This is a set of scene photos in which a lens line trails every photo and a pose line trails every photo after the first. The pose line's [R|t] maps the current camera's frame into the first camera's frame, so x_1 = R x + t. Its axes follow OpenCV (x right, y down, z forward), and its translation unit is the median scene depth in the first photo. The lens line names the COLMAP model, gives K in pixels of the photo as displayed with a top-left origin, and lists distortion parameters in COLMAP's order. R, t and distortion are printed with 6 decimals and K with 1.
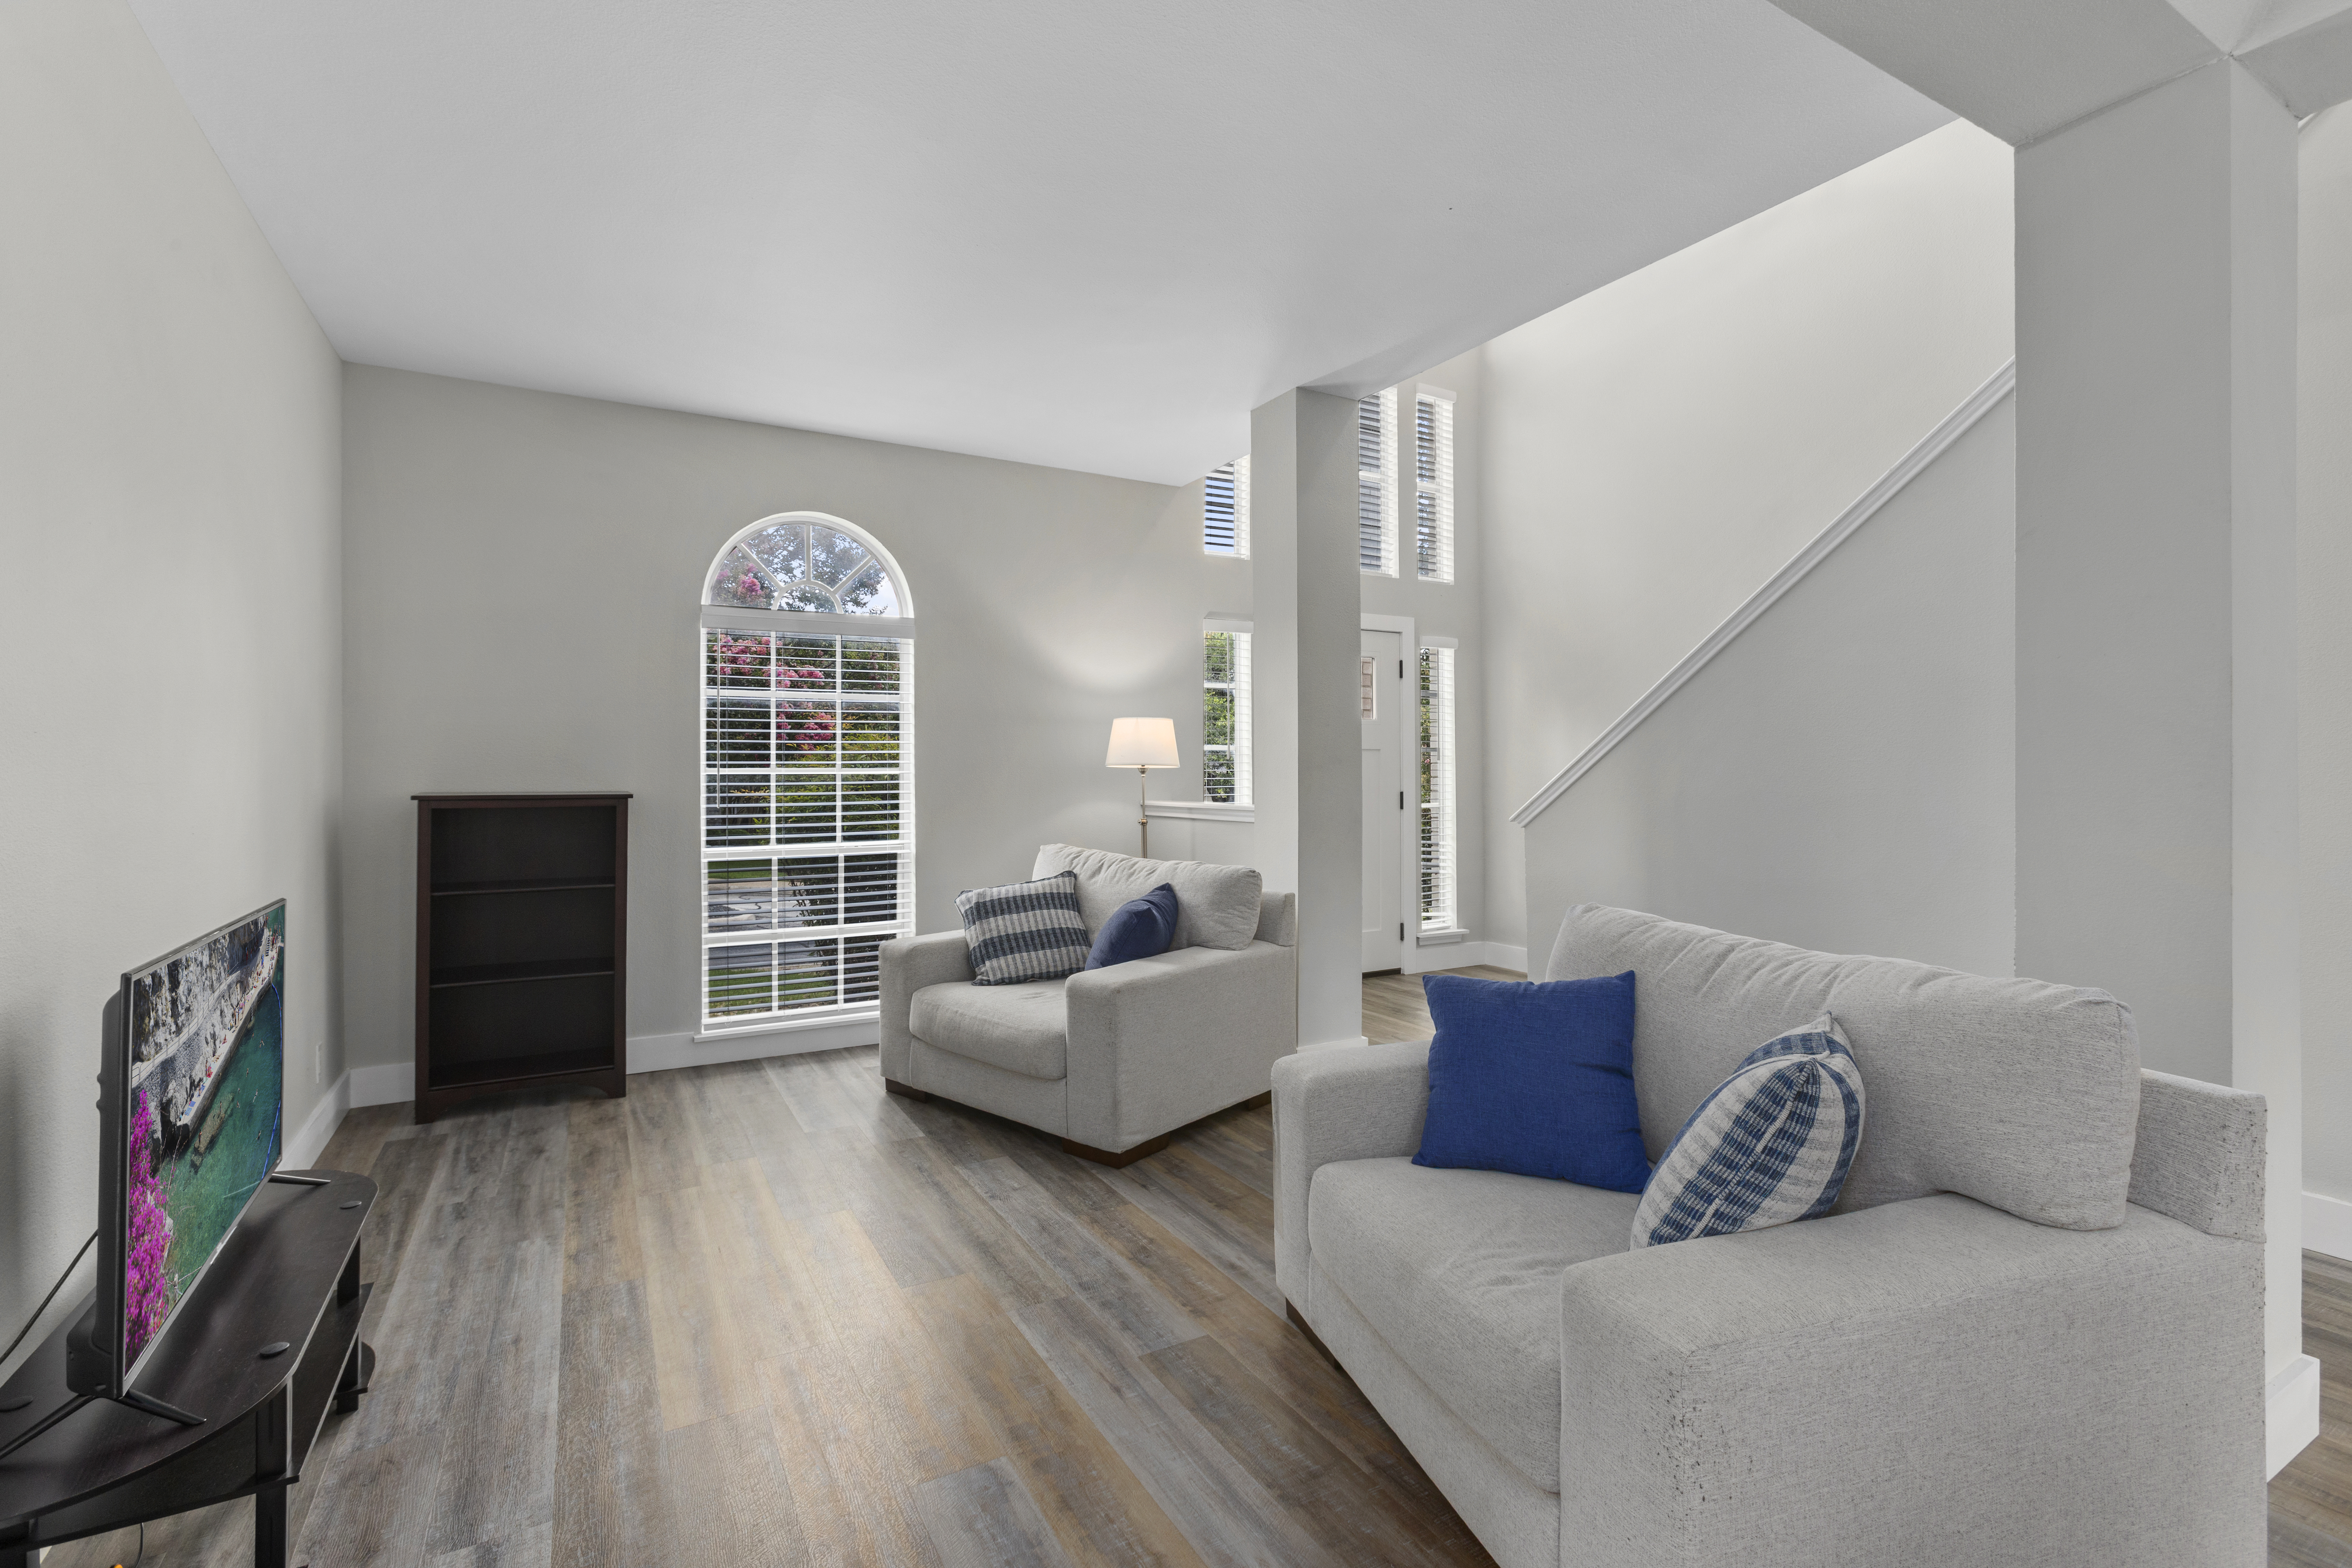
lens RADIAL K [[1049.8, 0, 1177.4], [0, 1049.8, 767.4], [0, 0, 1]] dist [-0.020397, 0.010845]
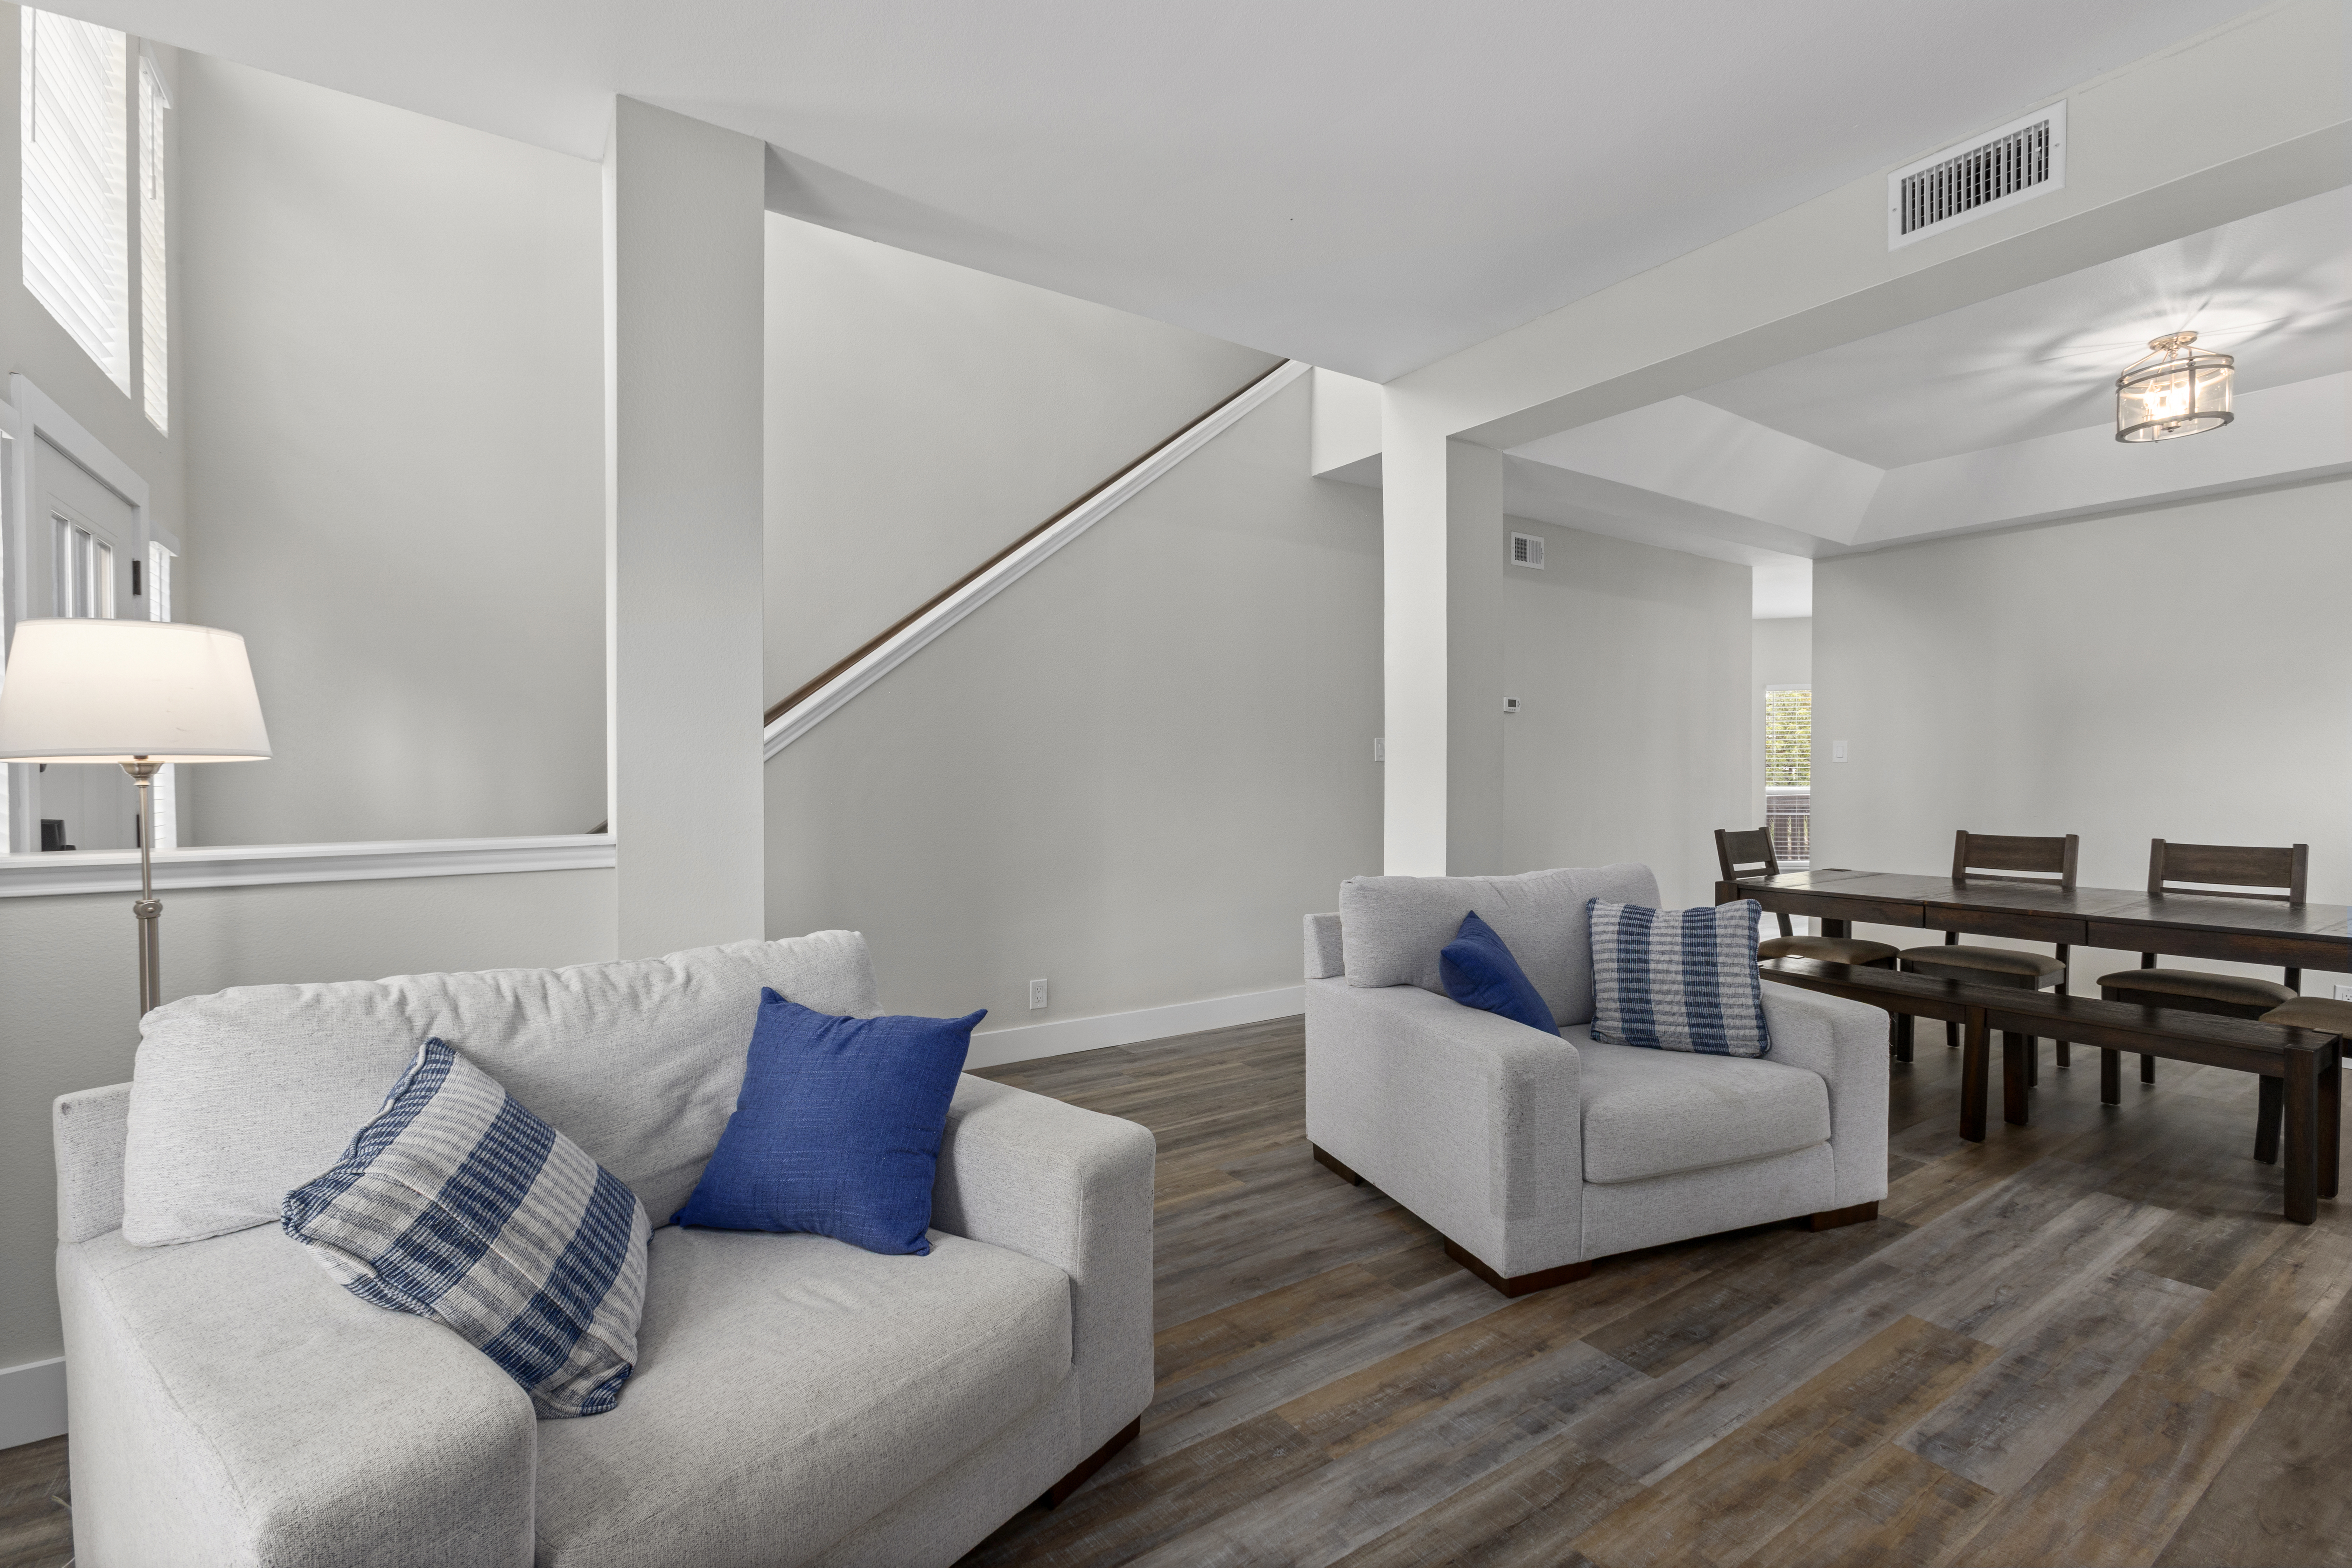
lens RADIAL K [[1049.8, 0, 1178.4], [0, 1049.8, 778.7], [0, 0, 1]] dist [-0.020397, 0.010845]
pose [[-0.075113, -0.007210, 0.997149, -0.865343], [-0.006201, 0.999958, 0.006763, 0.011347], [-0.997156, -0.005675, -0.075155, 1.373826]]
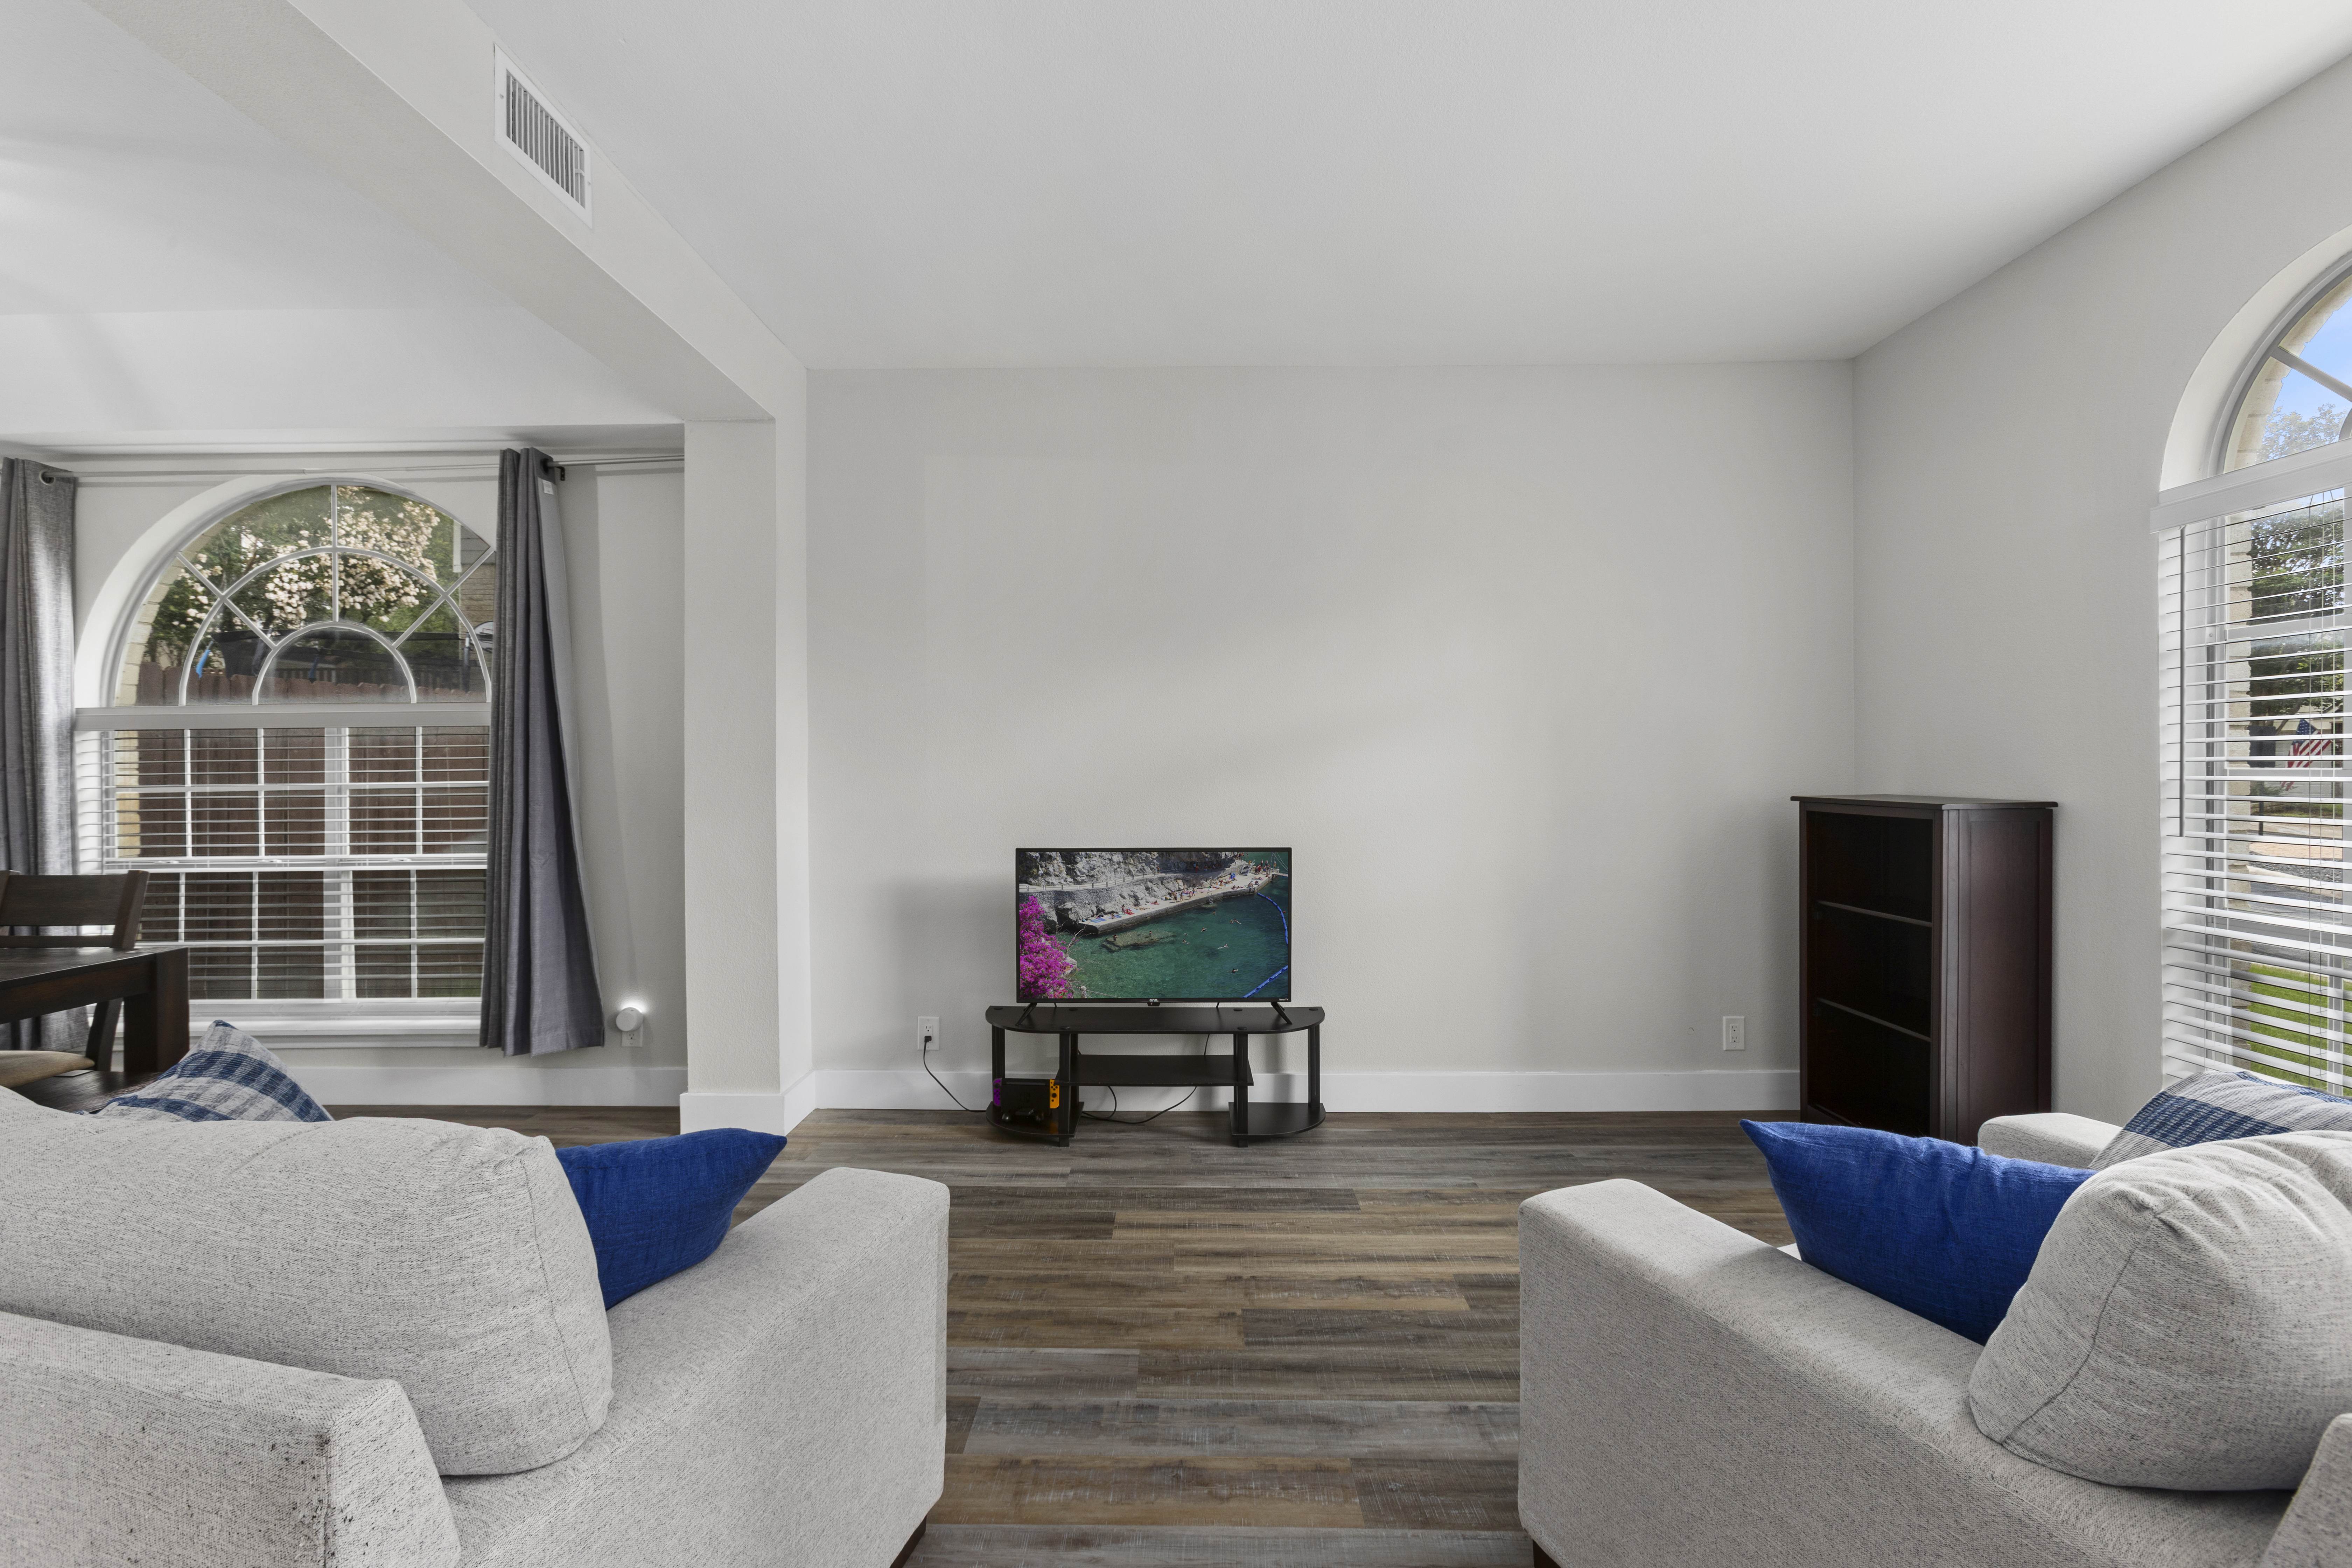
lens RADIAL K [[1049.8, 0, 1158.6], [0, 1049.8, 777.7], [0, 0, 1]] dist [-0.020397, 0.010845]
pose [[-0.516293, 0.007570, -0.856379, 0.622346], [0.007923, 0.999960, 0.004063, 0.001183], [0.856376, -0.004687, -0.516332, 1.482298]]
